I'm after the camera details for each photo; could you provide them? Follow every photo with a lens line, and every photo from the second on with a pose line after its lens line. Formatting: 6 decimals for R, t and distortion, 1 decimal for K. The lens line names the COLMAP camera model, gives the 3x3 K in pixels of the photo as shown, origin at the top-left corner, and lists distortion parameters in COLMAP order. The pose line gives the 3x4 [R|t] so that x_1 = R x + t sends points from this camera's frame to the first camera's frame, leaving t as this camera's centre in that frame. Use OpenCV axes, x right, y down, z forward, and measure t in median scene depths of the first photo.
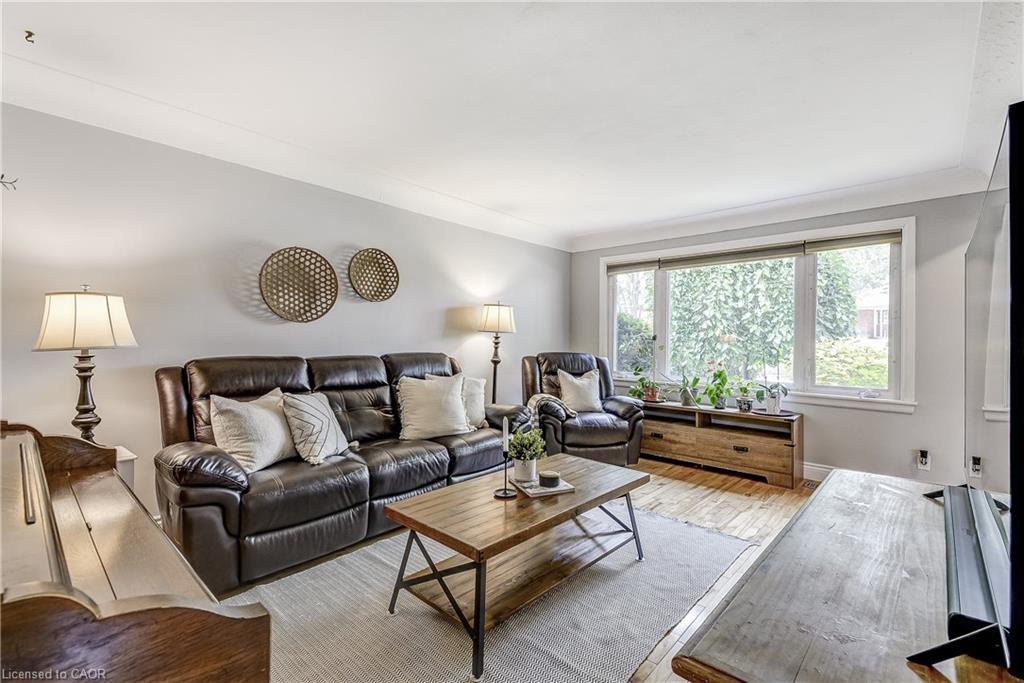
lens RADIAL K [[456.9, 0, 530.0], [0, 456.9, 340.8], [0, 0, 1]] dist [0.052923, -0.020811]
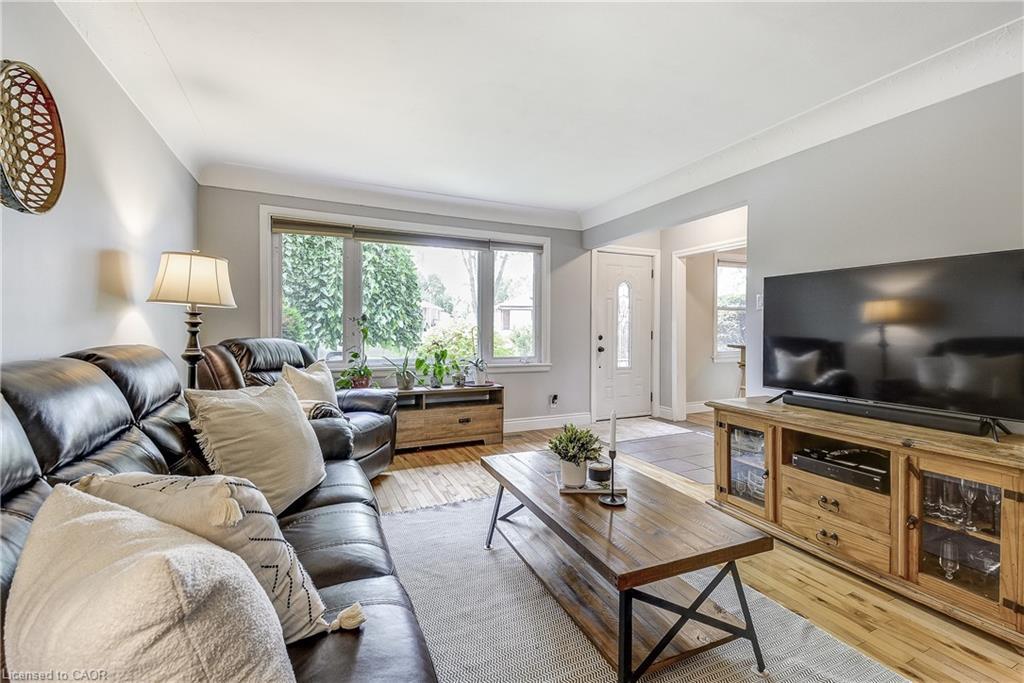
lens RADIAL K [[456.9, 0, 530.0], [0, 456.9, 340.8], [0, 0, 1]] dist [0.052923, -0.020811]
pose [[0.390159, -0.036555, 0.920021, -0.466969], [-0.001629, 0.999183, 0.040392, 0.000230], [-0.920746, -0.017258, 0.389781, 0.427570]]
